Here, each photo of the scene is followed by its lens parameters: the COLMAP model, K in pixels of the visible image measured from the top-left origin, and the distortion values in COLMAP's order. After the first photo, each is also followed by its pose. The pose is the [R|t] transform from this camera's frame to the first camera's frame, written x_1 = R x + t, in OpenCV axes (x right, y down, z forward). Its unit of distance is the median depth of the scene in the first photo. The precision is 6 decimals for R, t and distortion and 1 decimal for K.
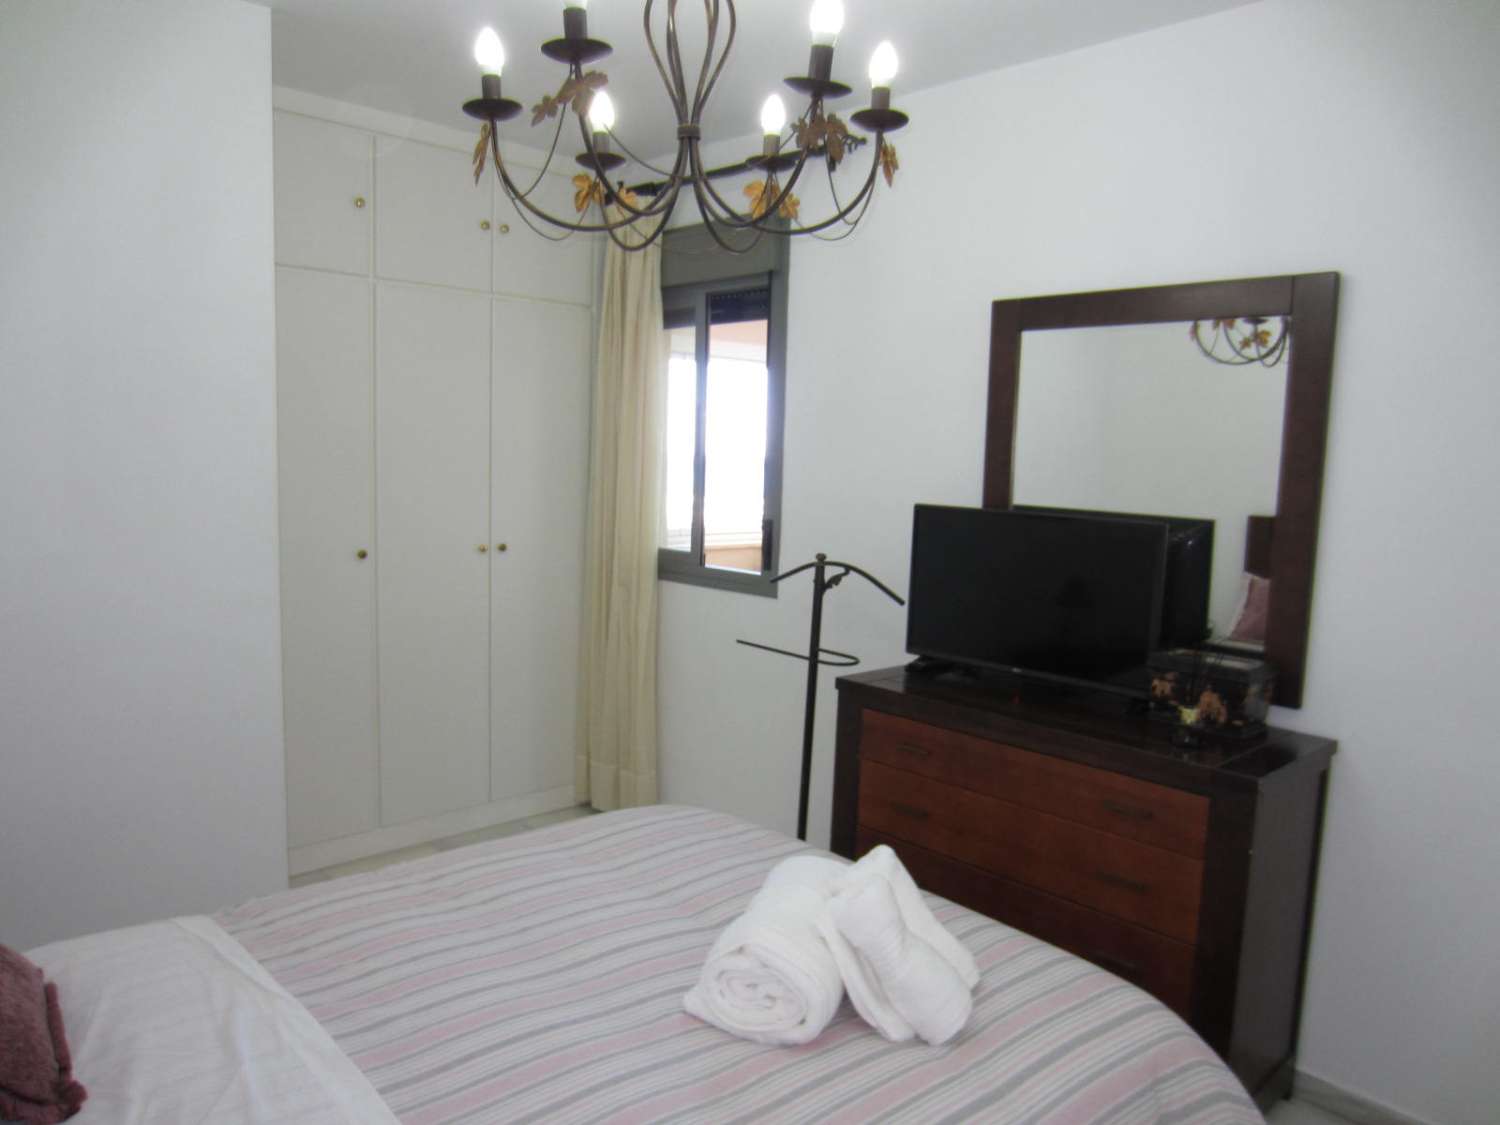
lens RADIAL K [[1039.1, 0, 749.9], [0, 1039.1, 560.1], [0, 0, 1]] dist [-0.050280, 0.020115]
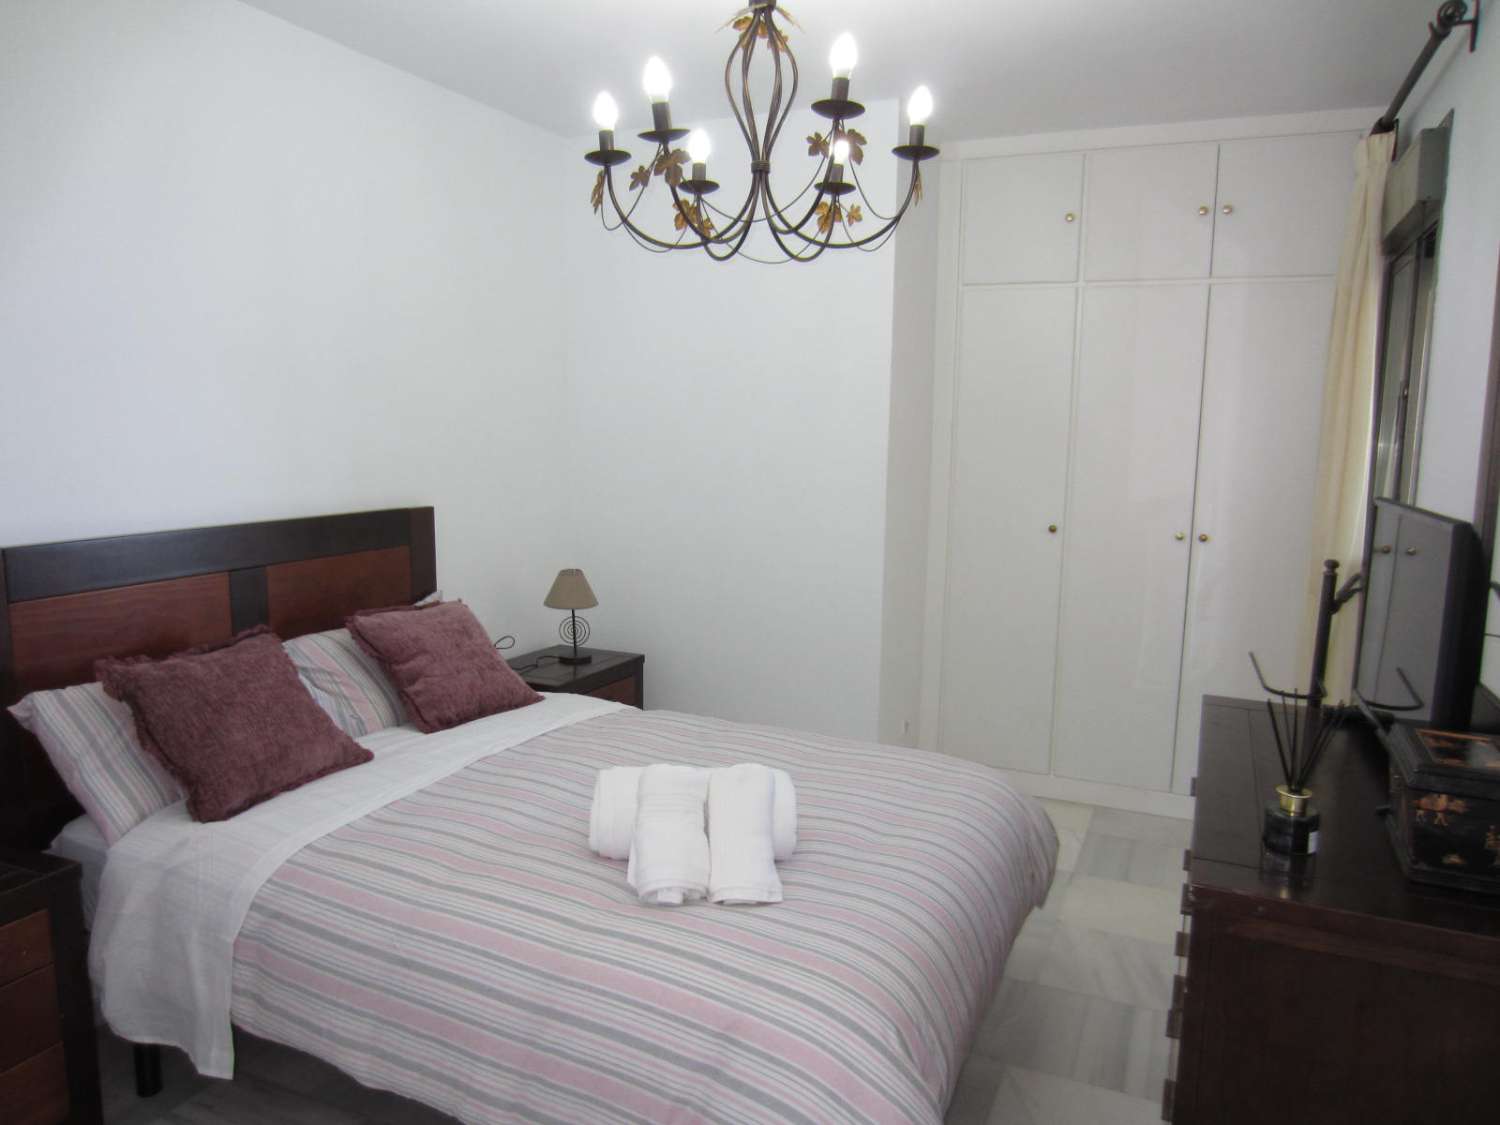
lens RADIAL K [[1039.1, 0, 749.9], [0, 1039.1, 560.1], [0, 0, 1]] dist [-0.050280, 0.020115]
pose [[0.396947, 0.101948, -0.912162, 1.111654], [-0.105471, 0.992295, 0.065007, -0.020969], [0.911762, 0.070403, 0.404641, 0.500096]]
